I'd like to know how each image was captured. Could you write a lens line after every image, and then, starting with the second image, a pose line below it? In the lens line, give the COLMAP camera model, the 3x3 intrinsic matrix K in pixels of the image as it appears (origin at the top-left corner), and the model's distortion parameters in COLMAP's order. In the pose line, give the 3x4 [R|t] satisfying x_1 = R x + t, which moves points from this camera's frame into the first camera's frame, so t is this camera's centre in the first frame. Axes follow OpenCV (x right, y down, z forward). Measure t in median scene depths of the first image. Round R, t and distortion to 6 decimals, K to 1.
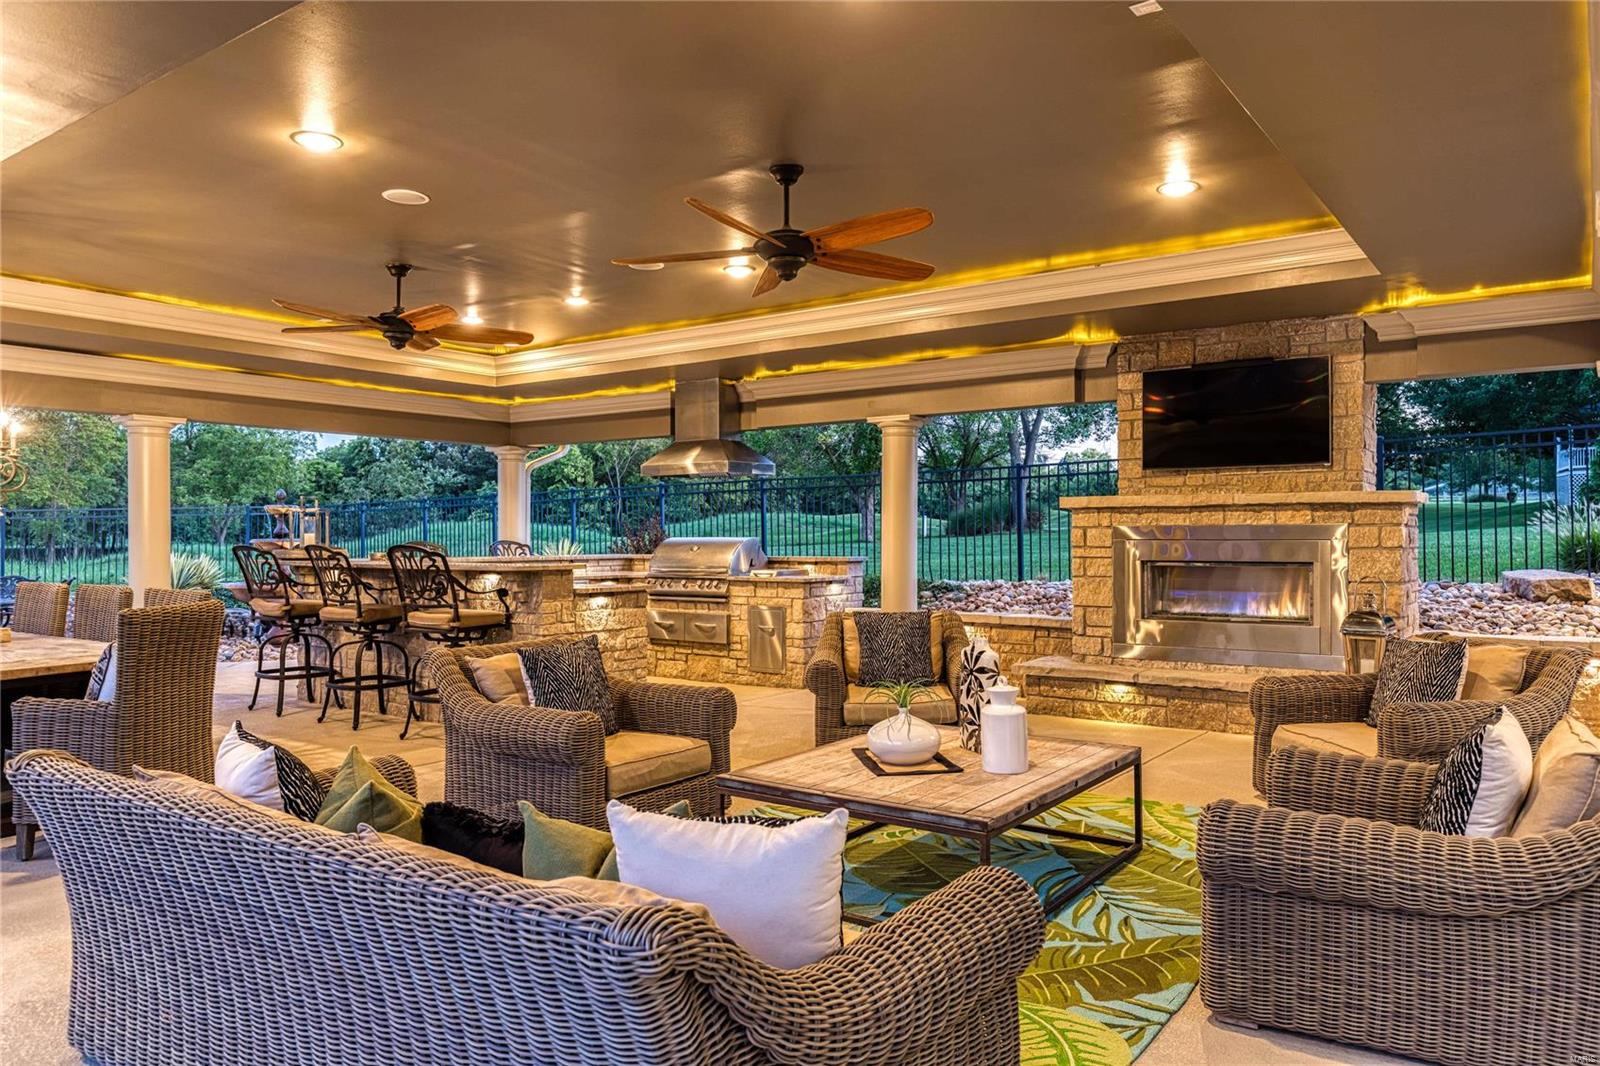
lens RADIAL K [[1100.2, 0, 806.4], [0, 1100.2, 537.8], [0, 0, 1]] dist [0.000442, -0.008047]
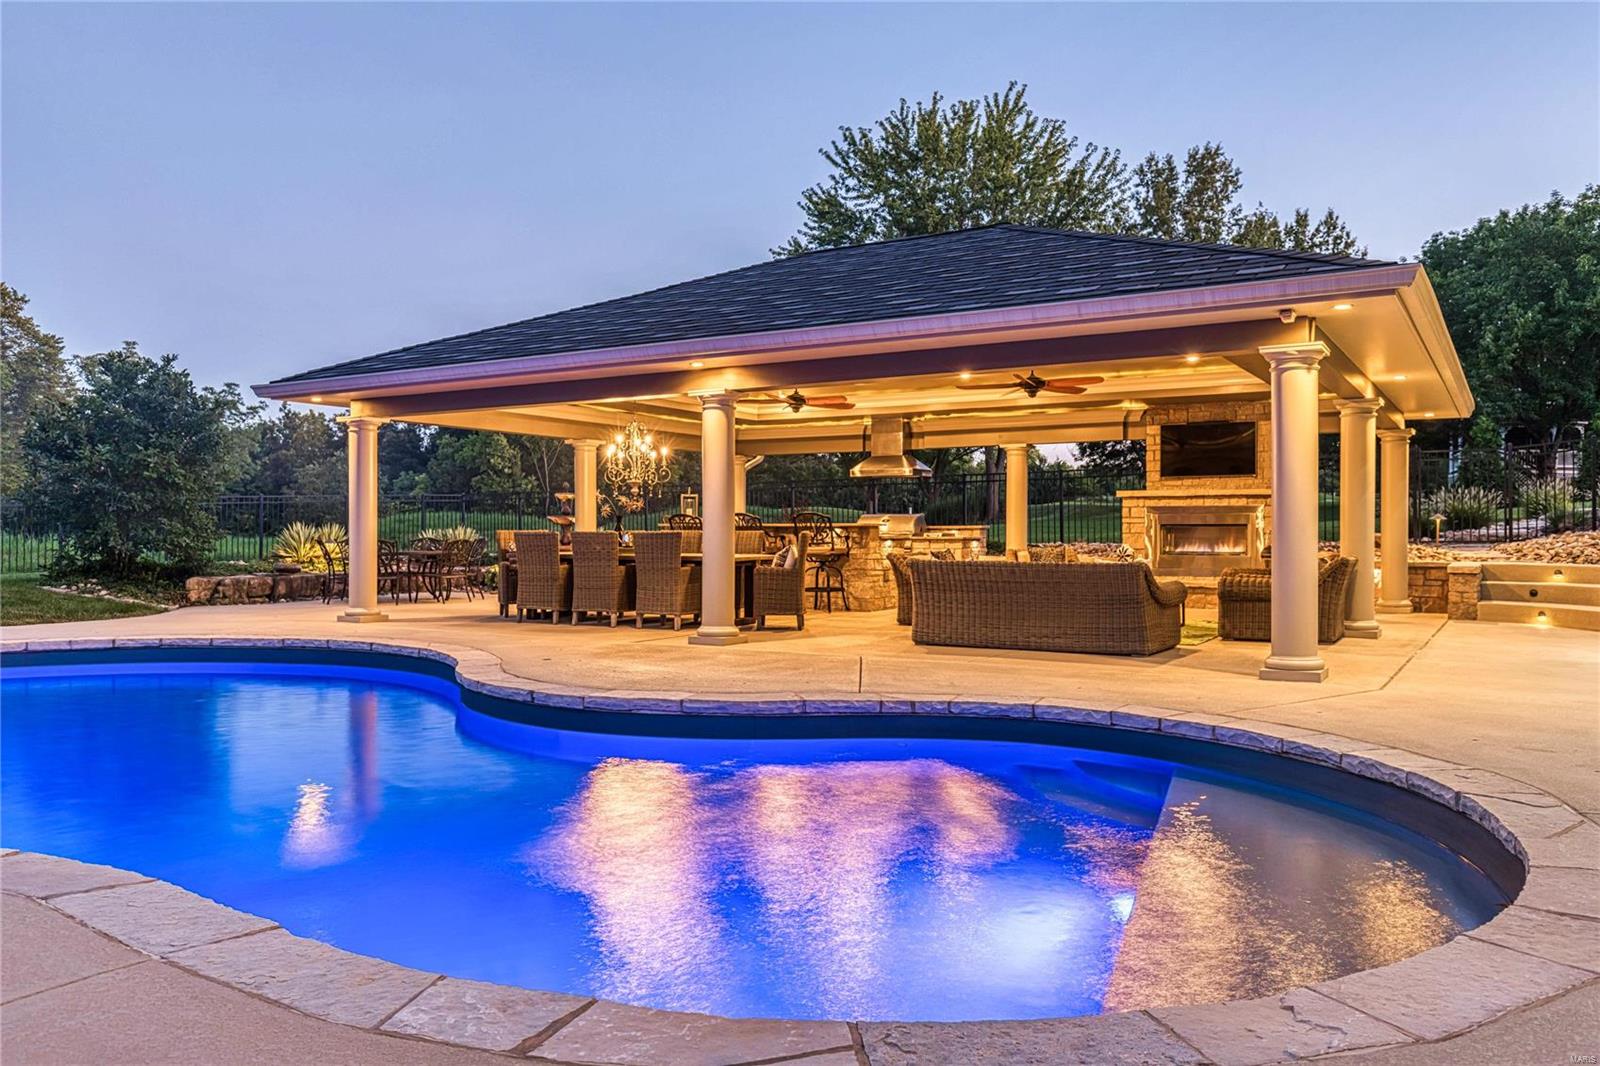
lens RADIAL K [[1187.2, 0, 799.5], [0, 1187.2, 533.3], [0, 0, 1]] dist [-0.005573, 0.006288]
pose [[0.996518, 0.004698, 0.083241, -0.491994], [-0.004611, 0.999989, -0.001246, 0.041427], [-0.083245, 0.000857, 0.996529, -1.003870]]
